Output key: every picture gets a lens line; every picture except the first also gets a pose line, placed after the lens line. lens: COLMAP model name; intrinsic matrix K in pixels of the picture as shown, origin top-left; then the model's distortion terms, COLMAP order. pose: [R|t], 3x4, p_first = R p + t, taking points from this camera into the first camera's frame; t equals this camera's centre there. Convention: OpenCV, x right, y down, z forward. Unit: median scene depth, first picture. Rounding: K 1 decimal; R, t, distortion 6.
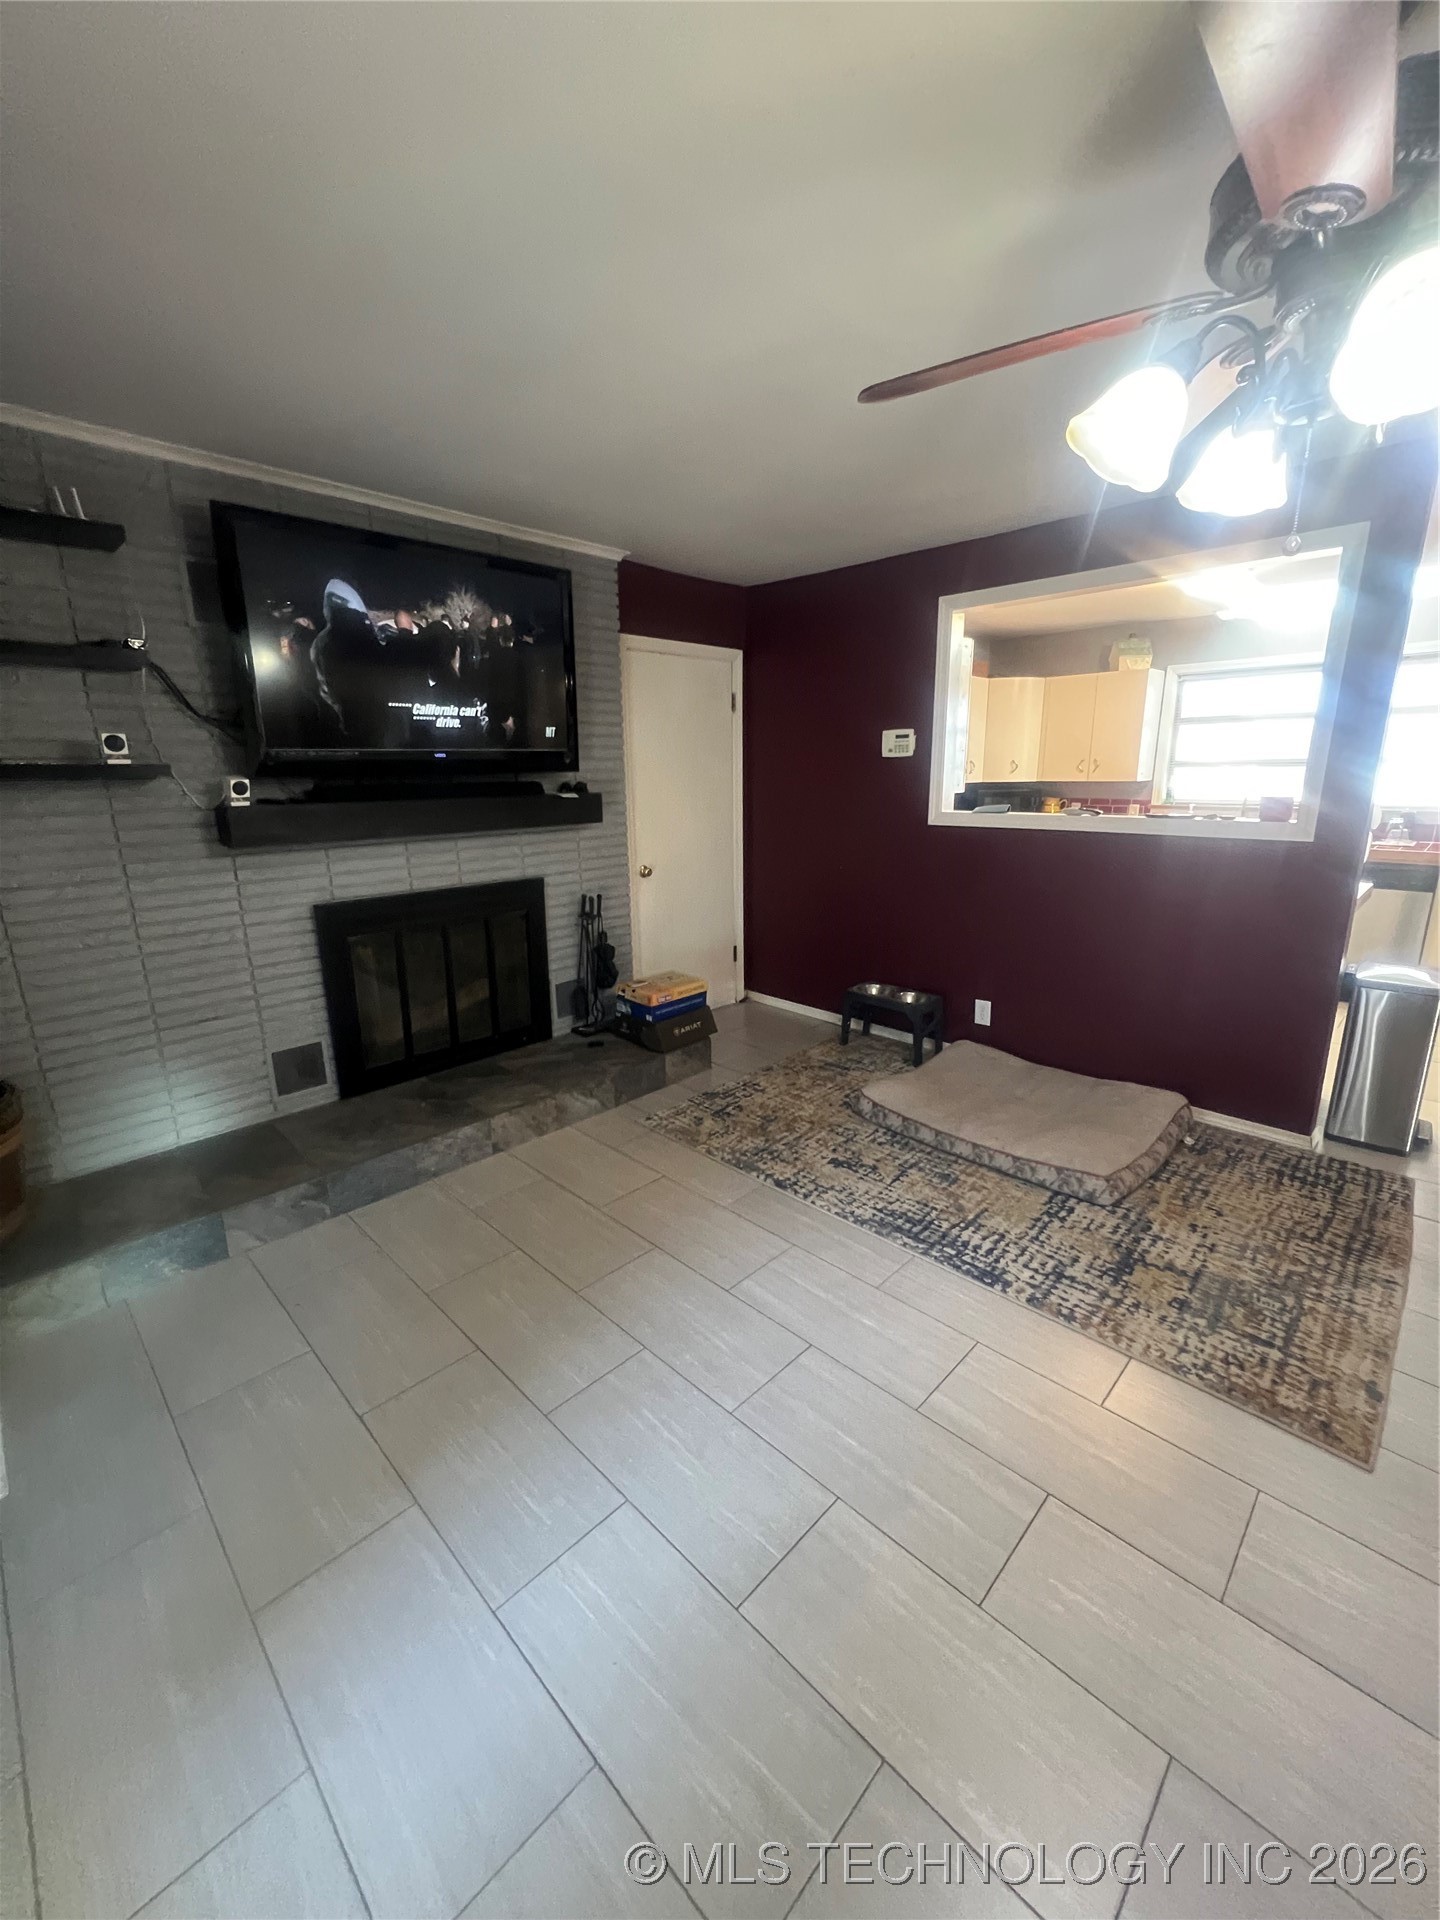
lens RADIAL K [[770.7, 0, 720.0], [0, 770.7, 960.0], [0, 0, 1]] dist [-0.001557, 0.000102]
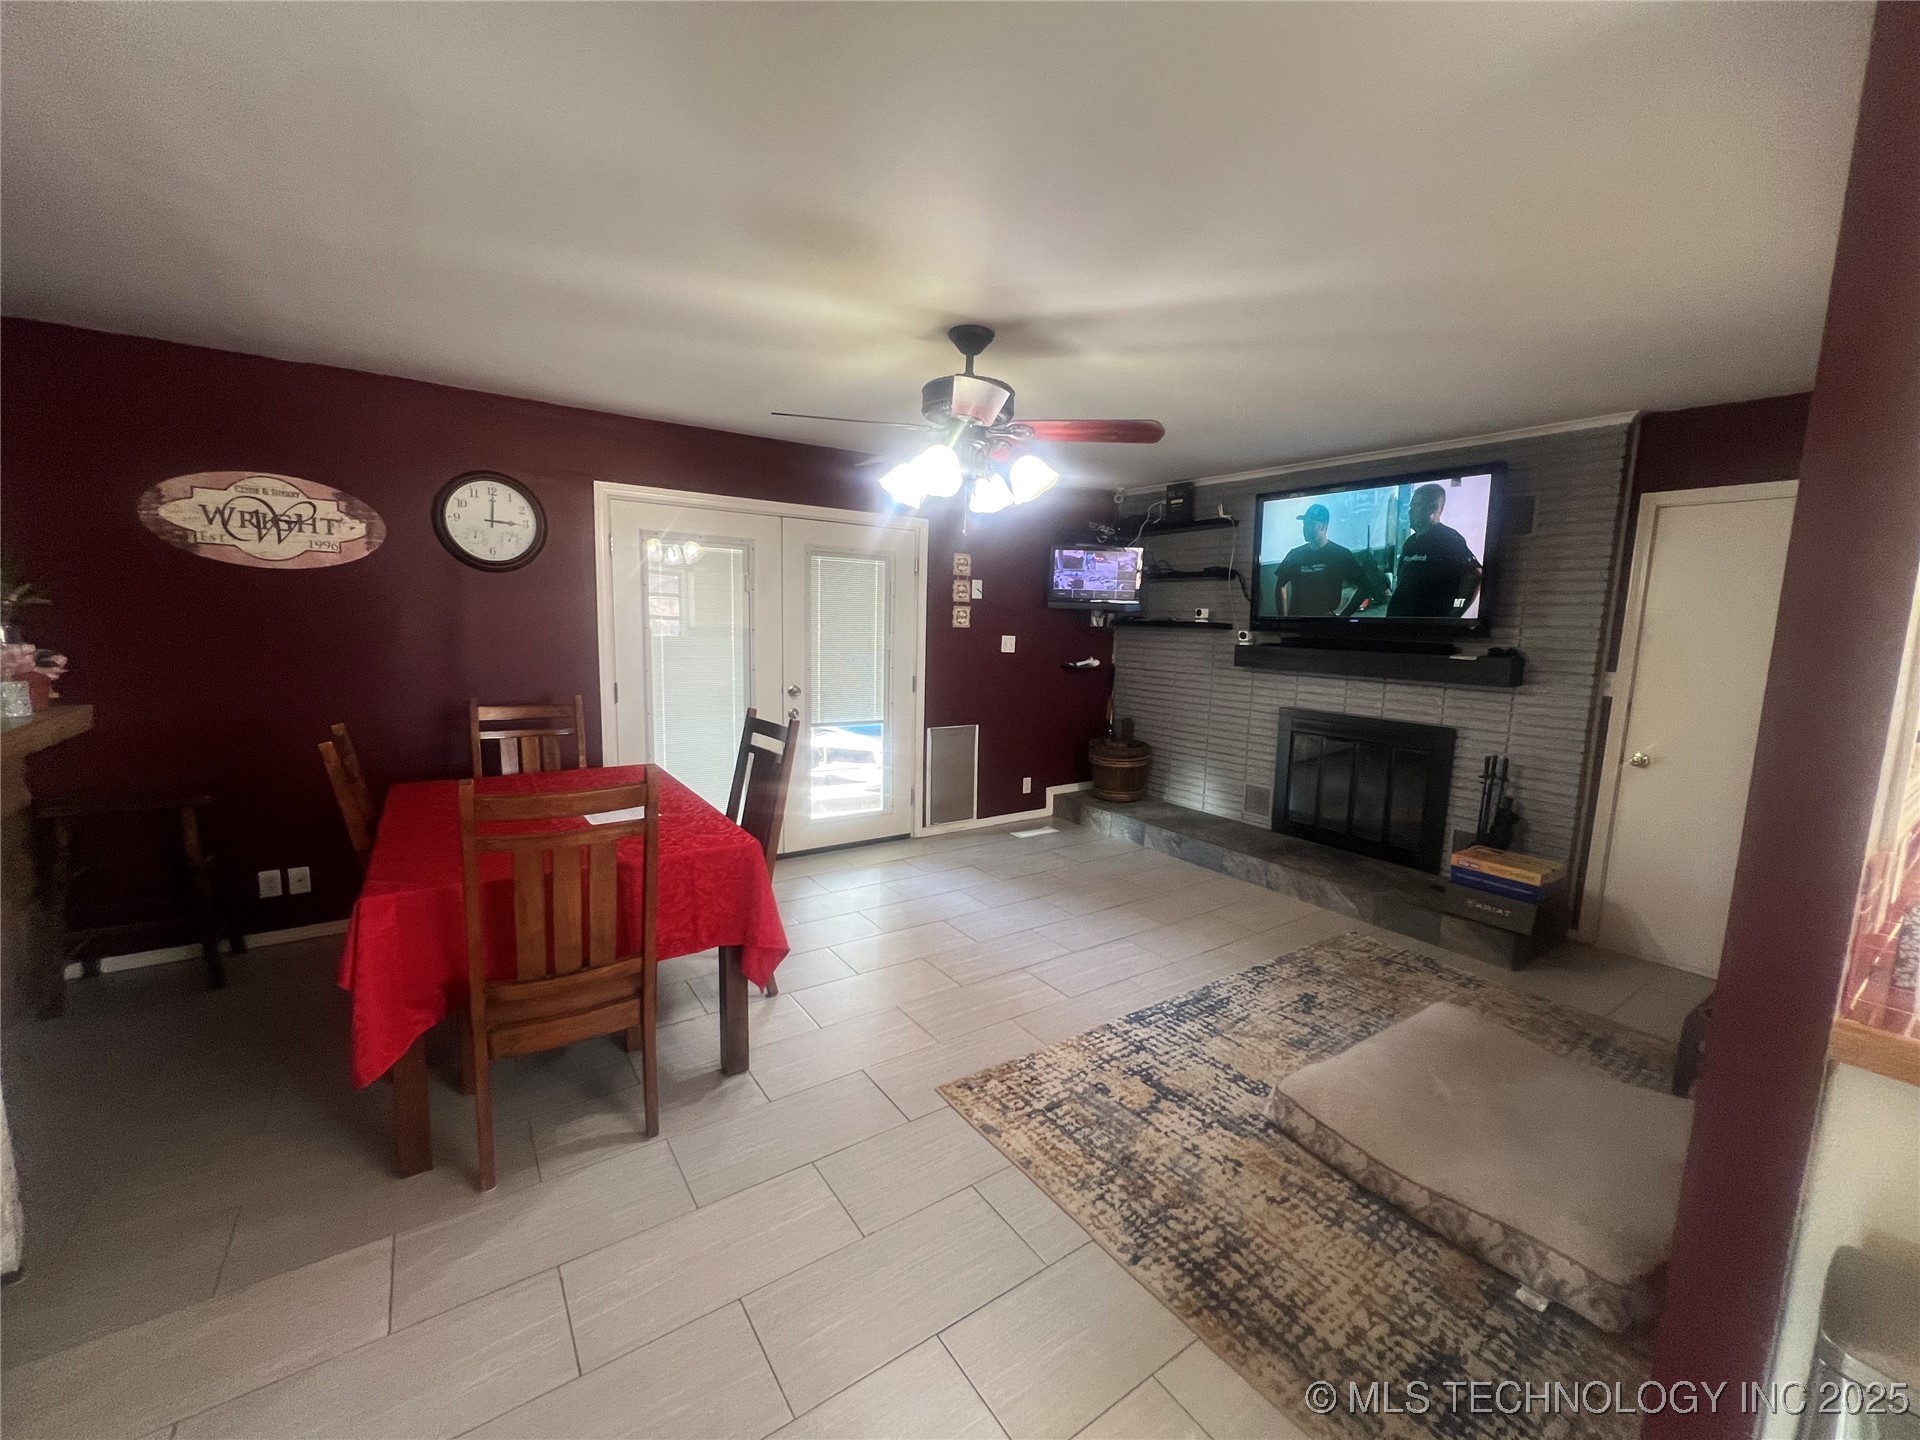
lens RADIAL K [[770.7, 0, 960.0], [0, 770.7, 720.0], [0, 0, 1]] dist [-0.001557, 0.000102]
pose [[-0.185217, 0.135090, -0.973368, 1.370023], [-0.265092, 0.946917, 0.181862, -0.183283], [0.946267, 0.291716, -0.139573, 0.655005]]
